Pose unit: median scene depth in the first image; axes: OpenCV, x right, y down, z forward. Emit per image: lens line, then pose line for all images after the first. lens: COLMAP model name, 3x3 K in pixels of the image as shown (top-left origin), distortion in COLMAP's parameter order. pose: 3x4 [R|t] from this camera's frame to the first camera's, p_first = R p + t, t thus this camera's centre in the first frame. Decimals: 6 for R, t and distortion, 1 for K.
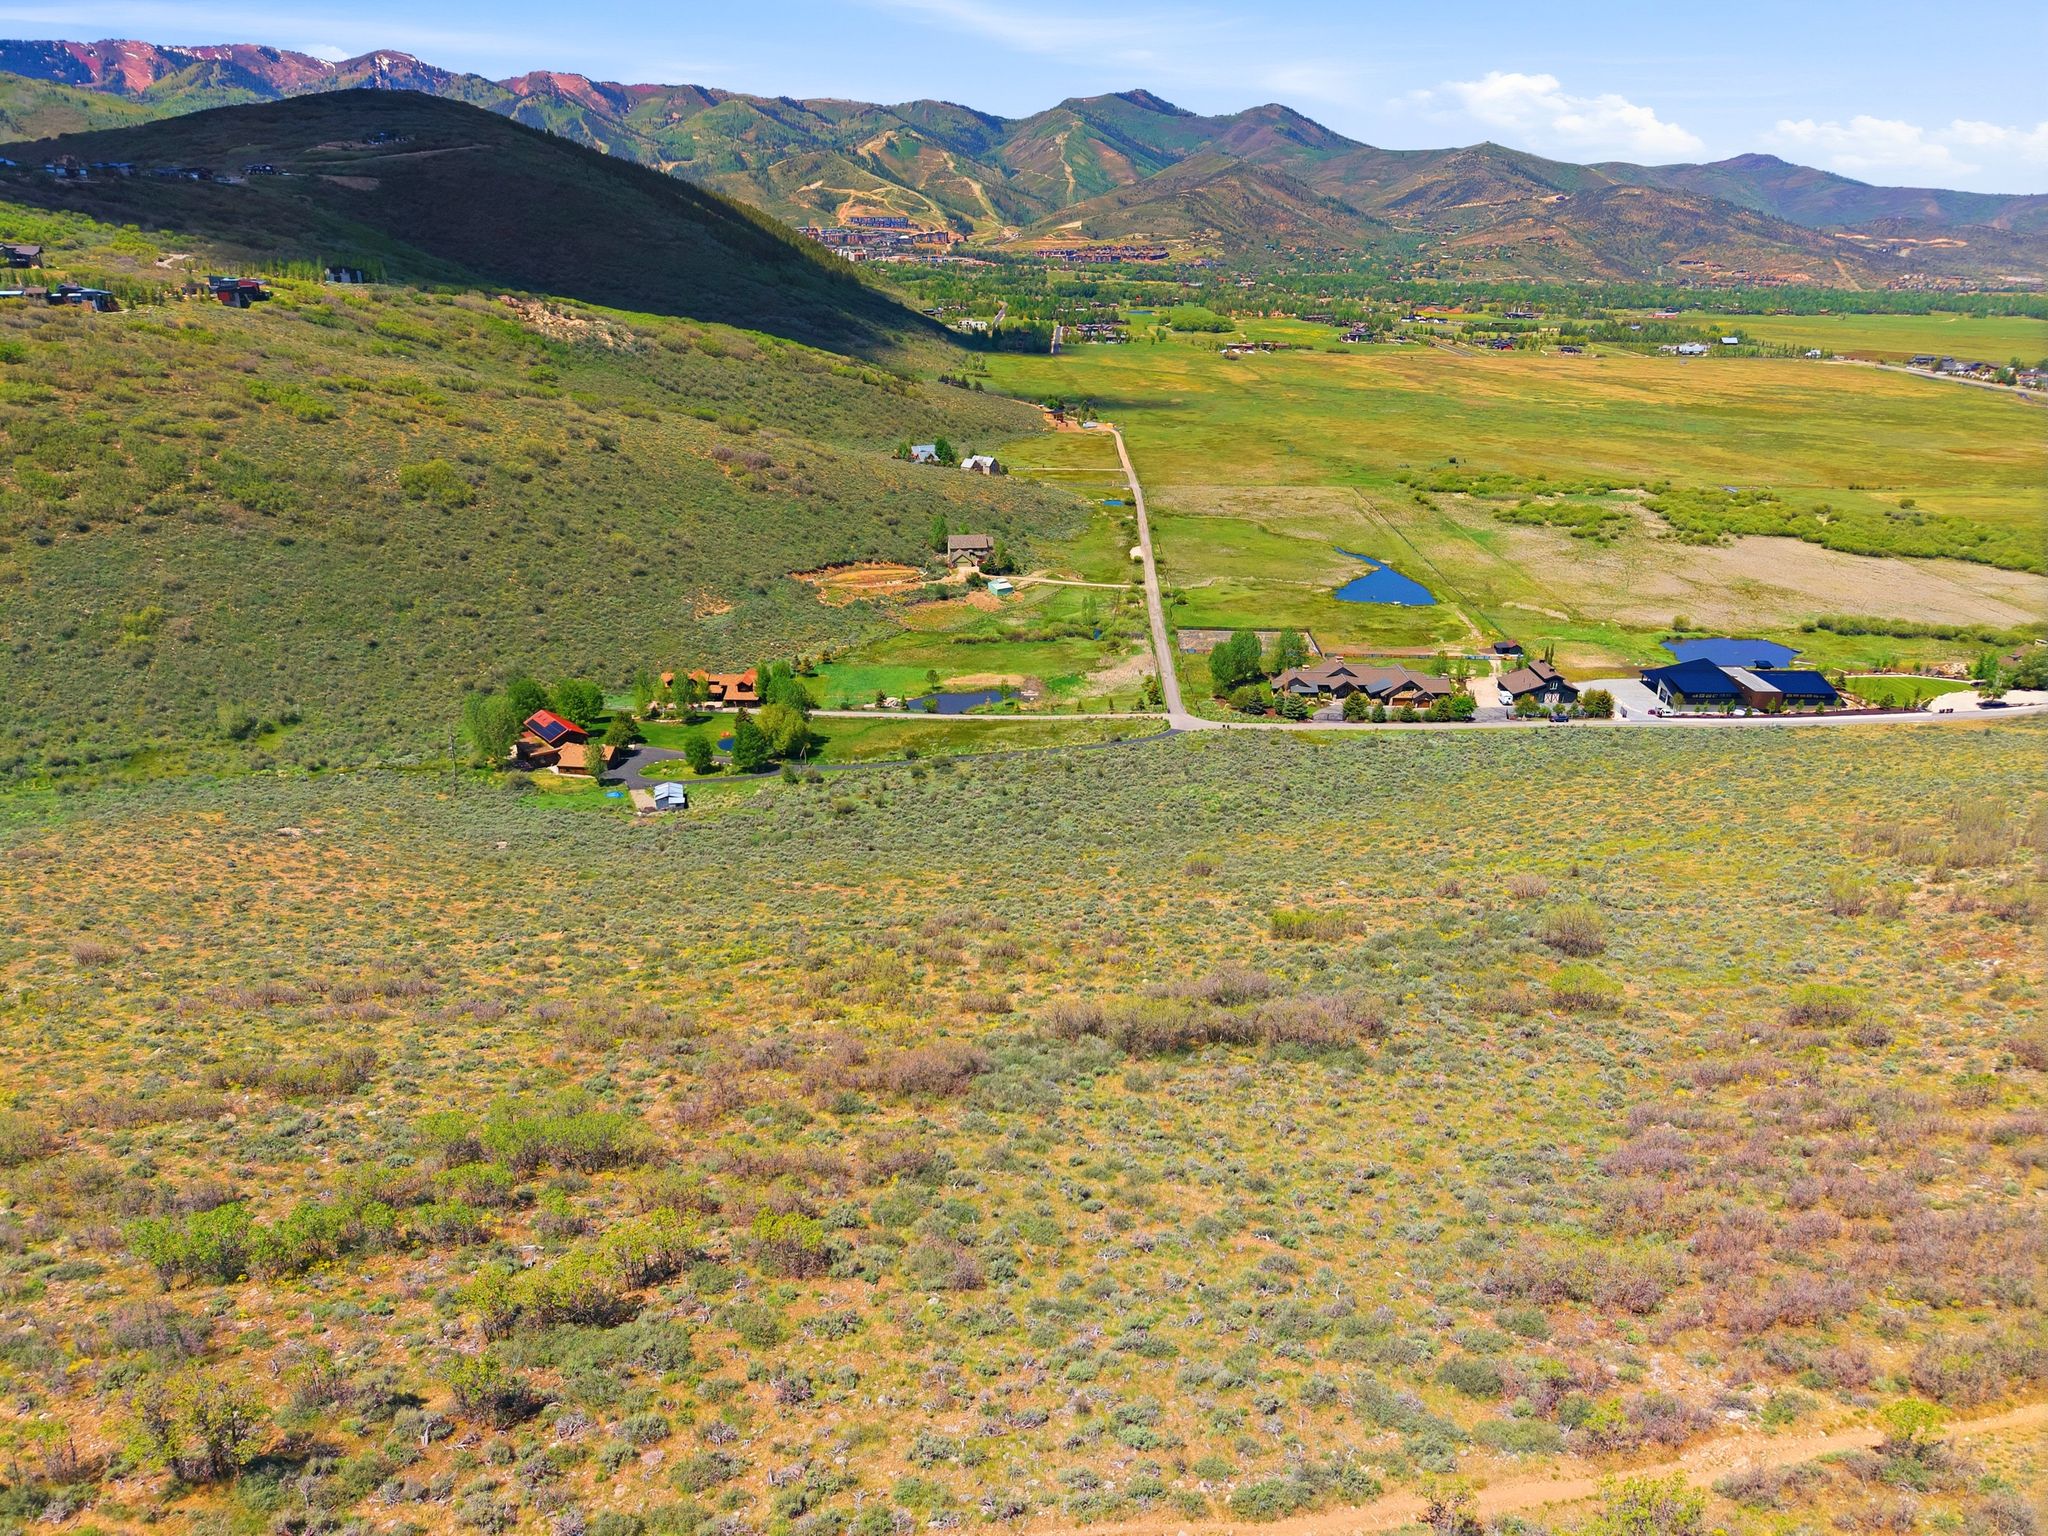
lens RADIAL K [[1356.9, 0, 1021.8], [0, 1356.9, 763.8], [0, 0, 1]] dist [0.044739, -0.050028]
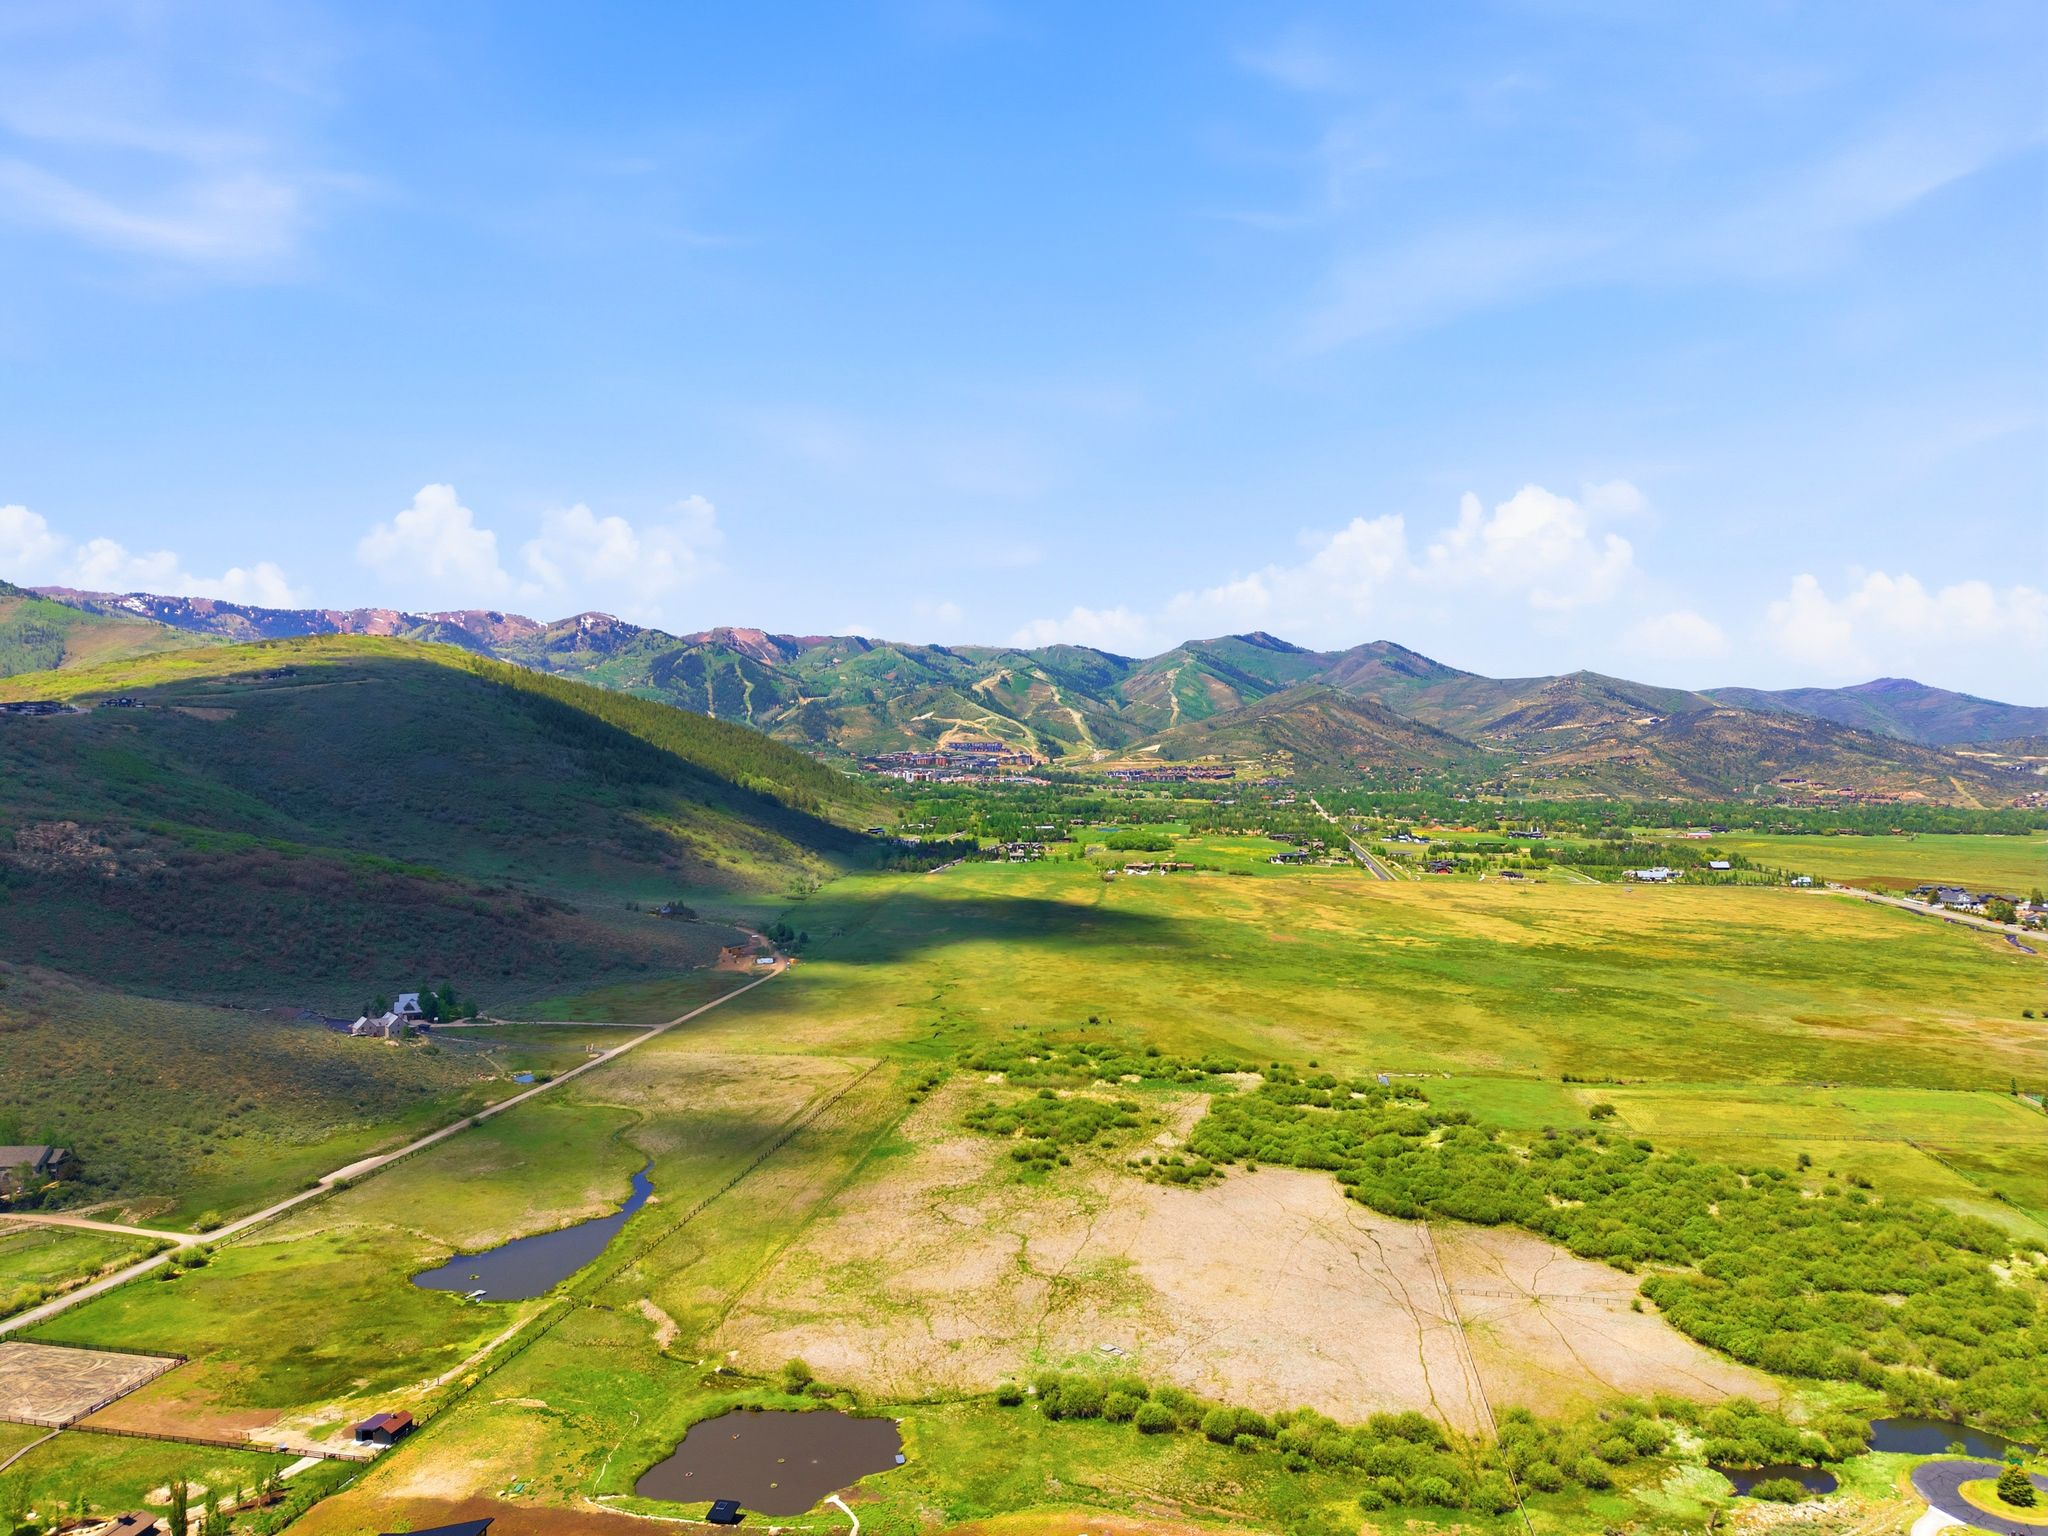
lens RADIAL K [[1356.9, 0, 1000.7], [0, 1356.9, 794.7], [0, 0, 1]] dist [0.044739, -0.050028]
pose [[0.990746, -0.003150, -0.135692, 0.169492], [-0.042641, 0.941891, -0.333203, -0.037285], [0.128856, 0.335905, 0.933040, 0.101331]]
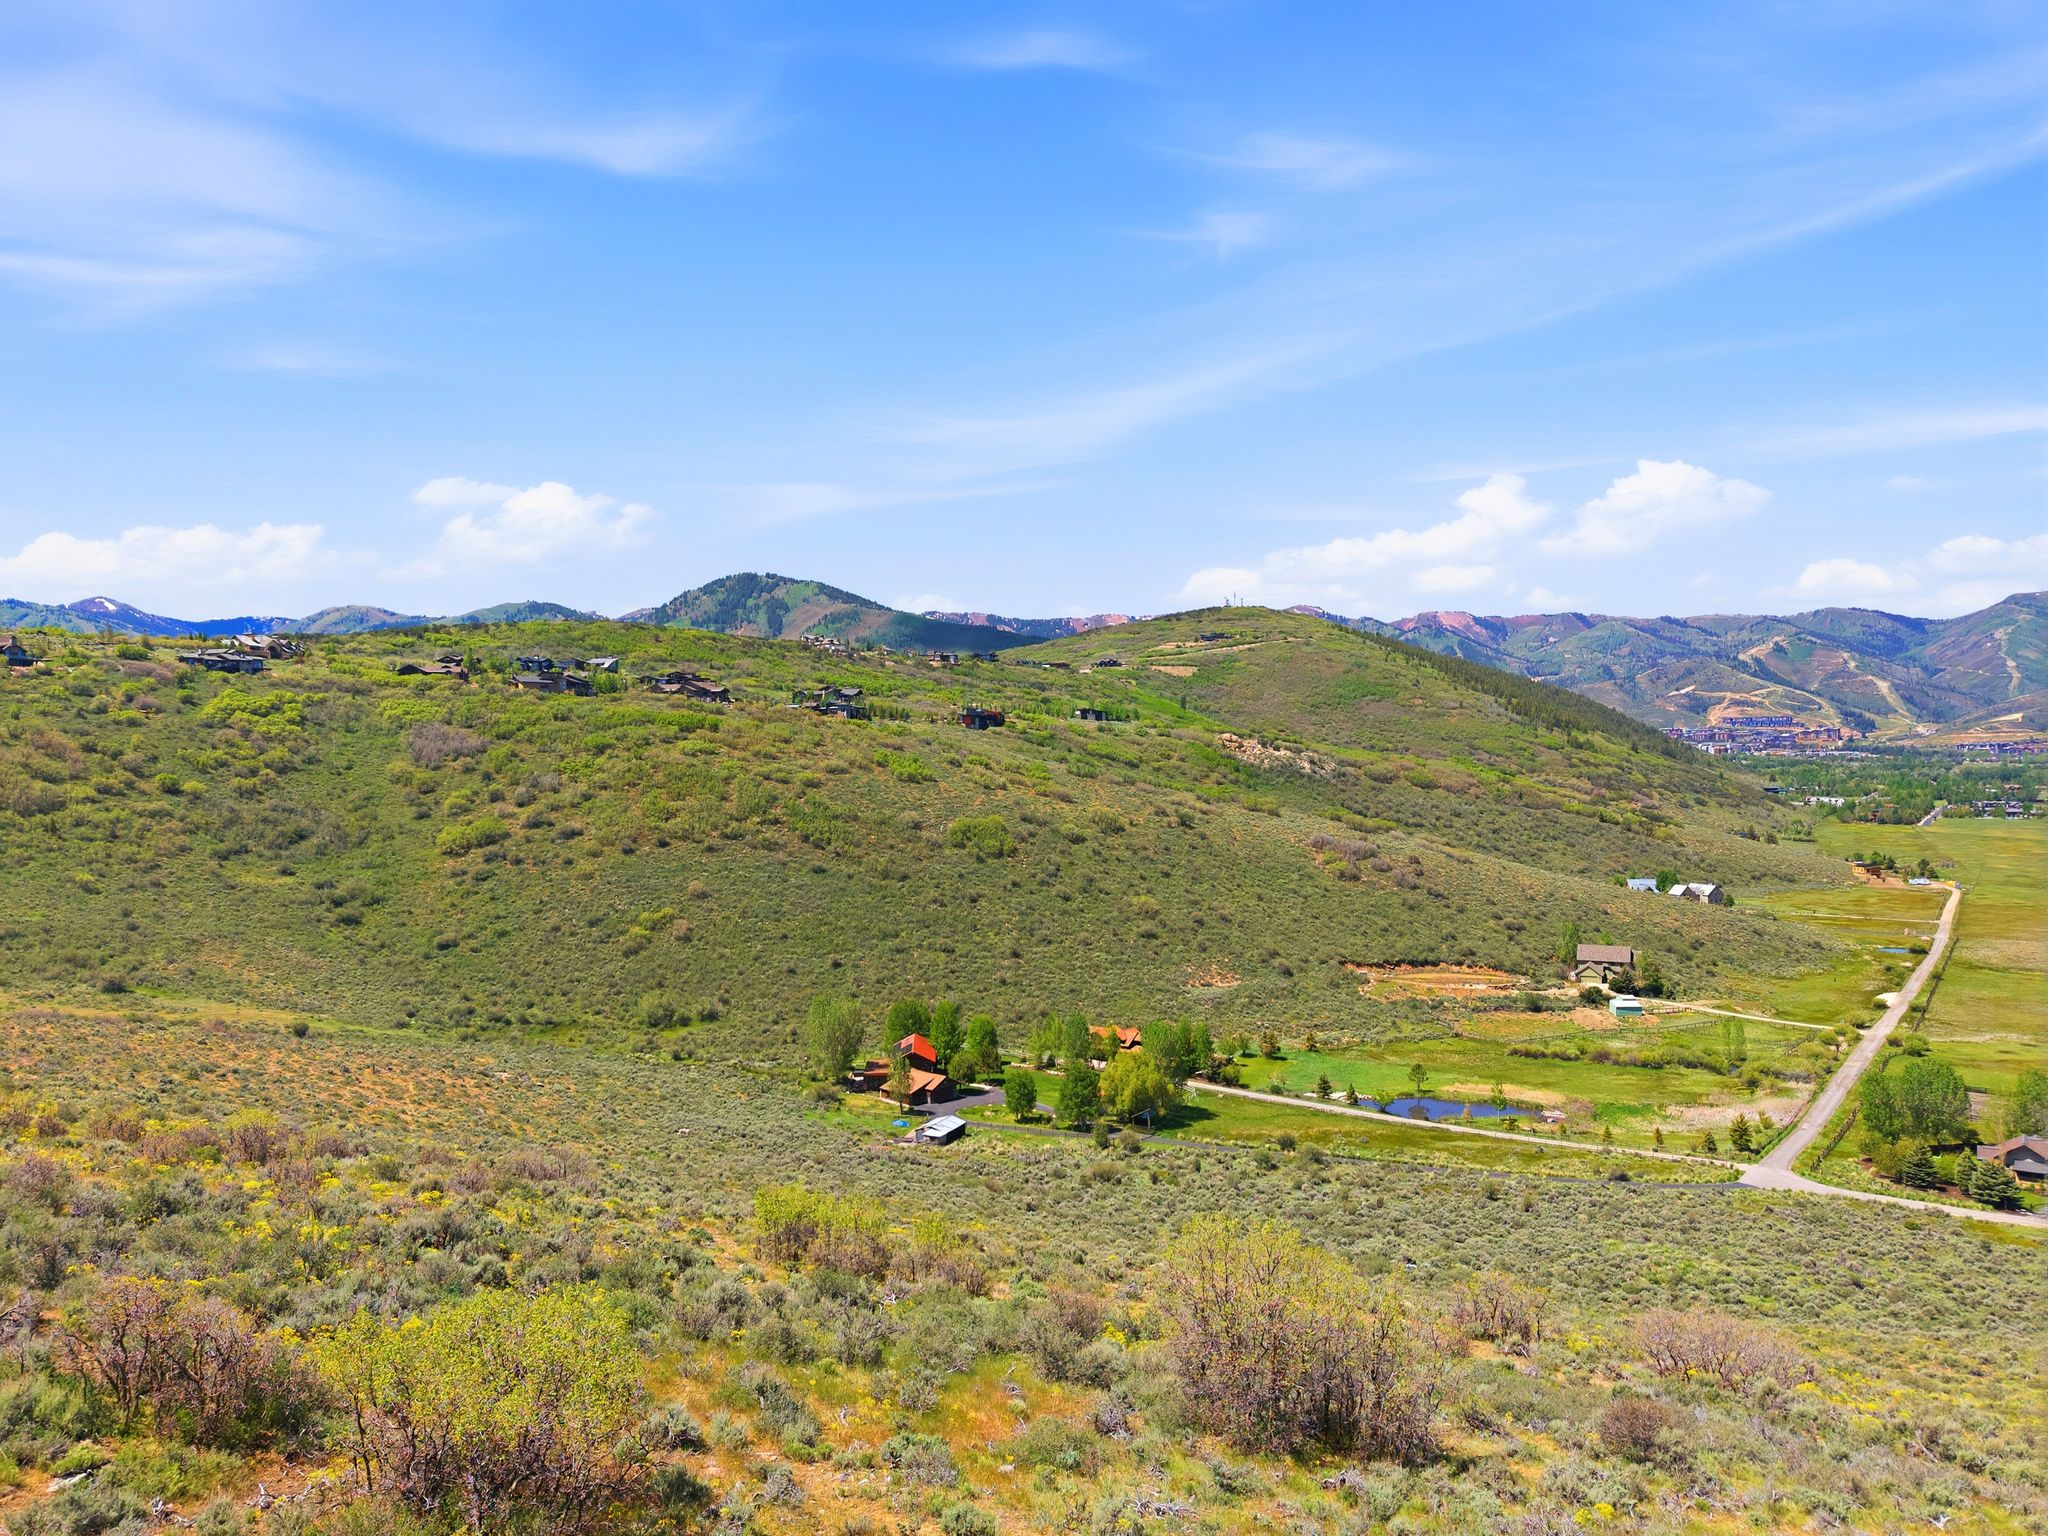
lens RADIAL K [[1356.9, 0, 1028.2], [0, 1356.9, 775.7], [0, 0, 1]] dist [0.044739, -0.050028]
pose [[0.825167, -0.006033, -0.564857, 0.038957], [-0.189648, 0.938947, -0.287074, 0.008003], [0.532103, 0.344008, 0.773644, 0.056549]]
